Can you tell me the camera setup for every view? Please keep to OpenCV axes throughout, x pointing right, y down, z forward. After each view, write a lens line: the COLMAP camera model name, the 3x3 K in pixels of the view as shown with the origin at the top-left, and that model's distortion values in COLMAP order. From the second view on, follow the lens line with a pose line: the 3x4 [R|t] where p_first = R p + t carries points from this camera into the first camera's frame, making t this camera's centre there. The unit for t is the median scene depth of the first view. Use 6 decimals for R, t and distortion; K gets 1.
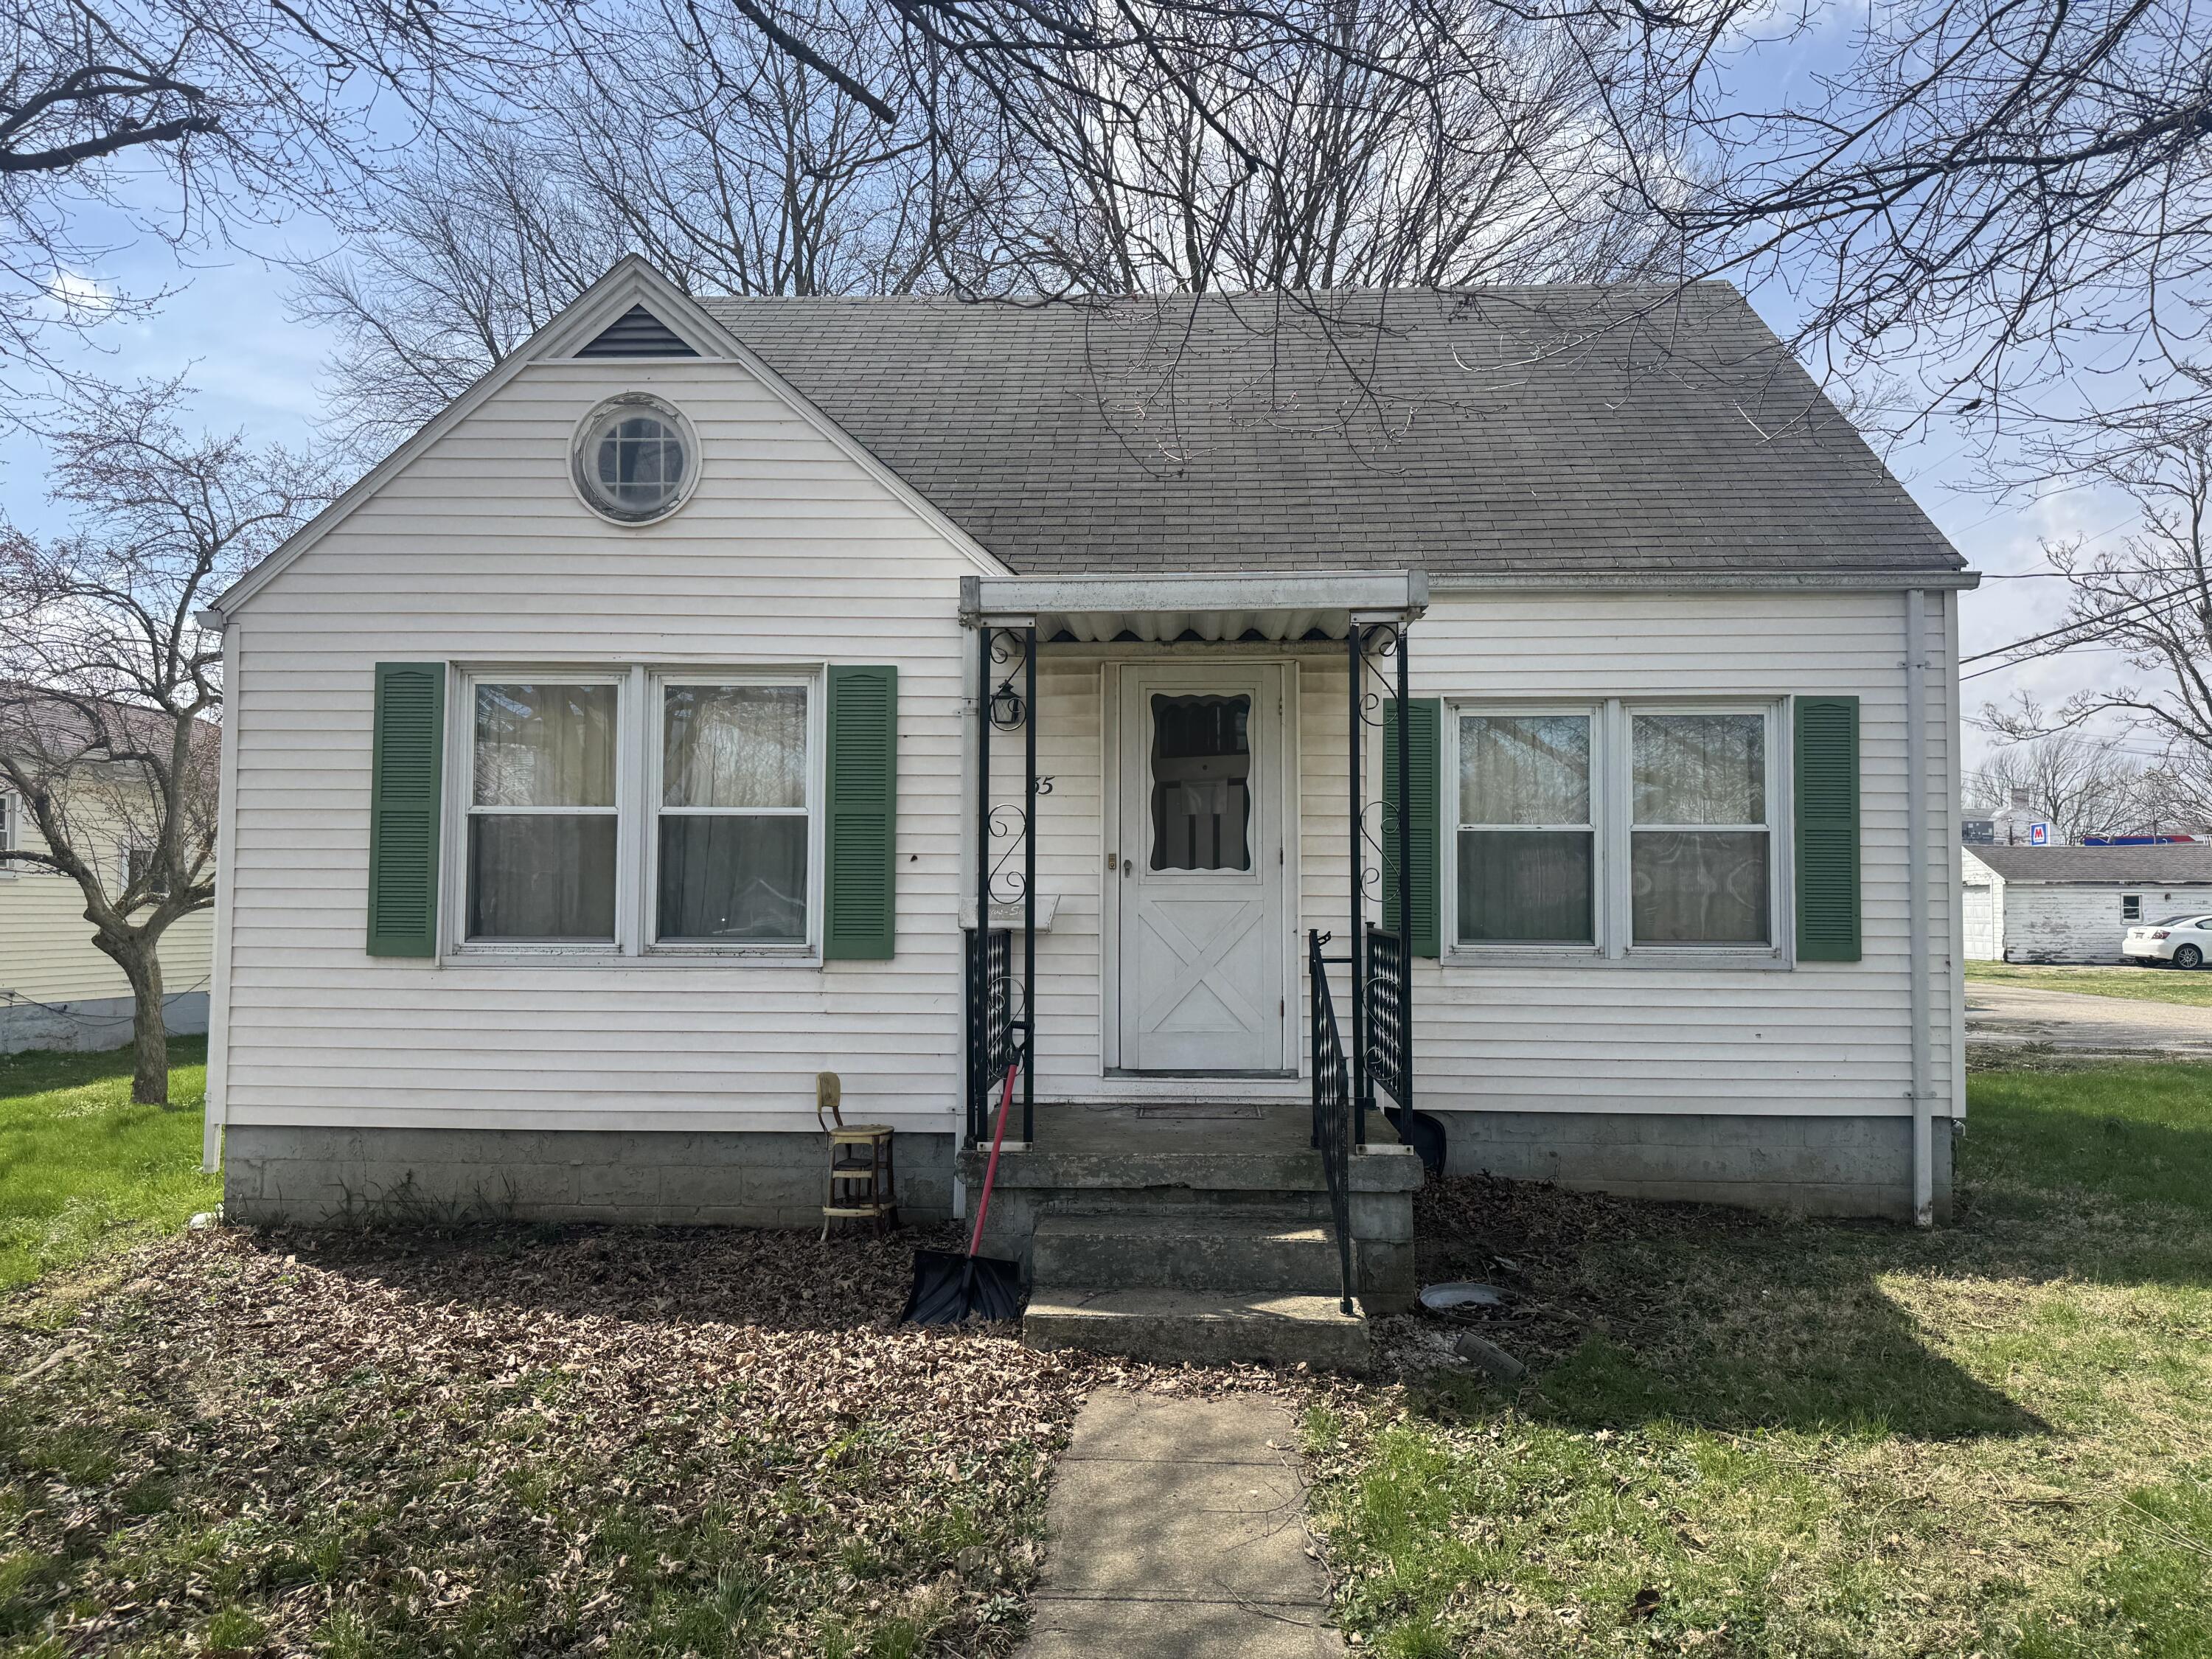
lens RADIAL K [[1555.8, 0, 1106.9], [0, 1555.8, 821.3], [0, 0, 1]] dist [0.029122, -0.018034]
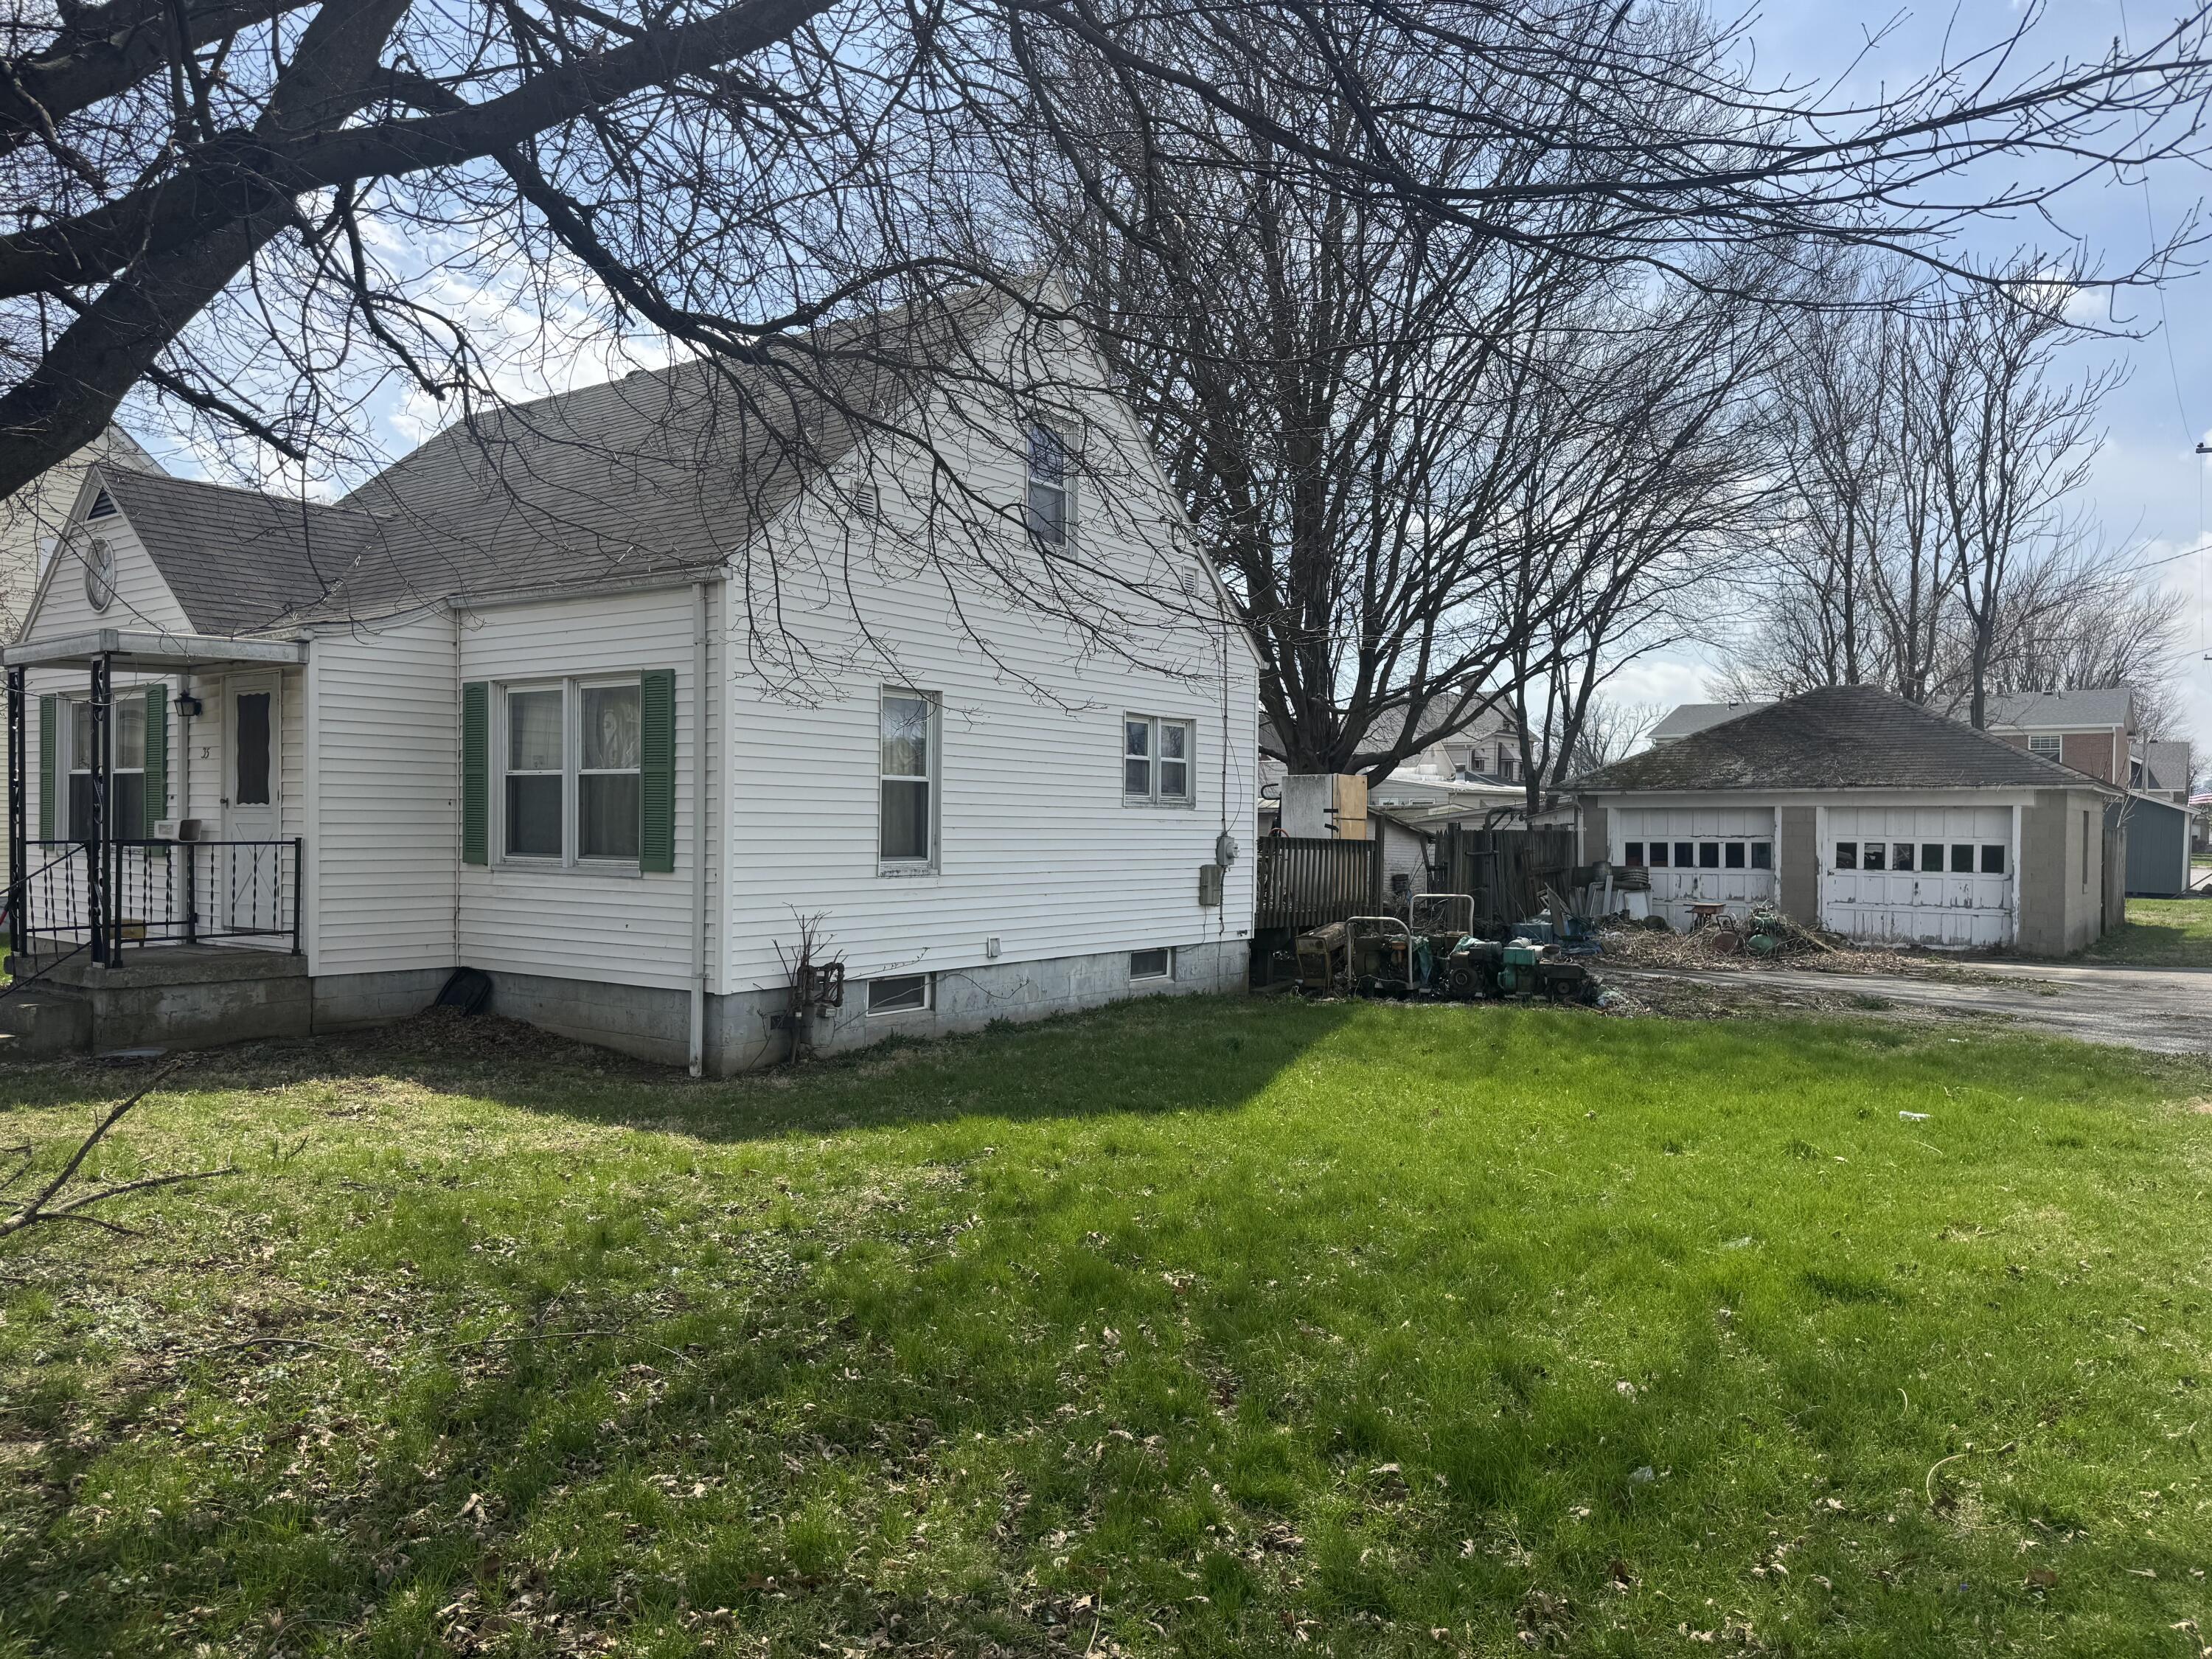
lens RADIAL K [[1555.8, 0, 1114.3], [0, 1555.8, 838.5], [0, 0, 1]] dist [0.029122, -0.018034]
pose [[0.779438, 0.009237, -0.626412, 1.084509], [0.015295, 0.999313, 0.033767, 0.015365], [0.626293, -0.035900, 0.778761, 0.143405]]
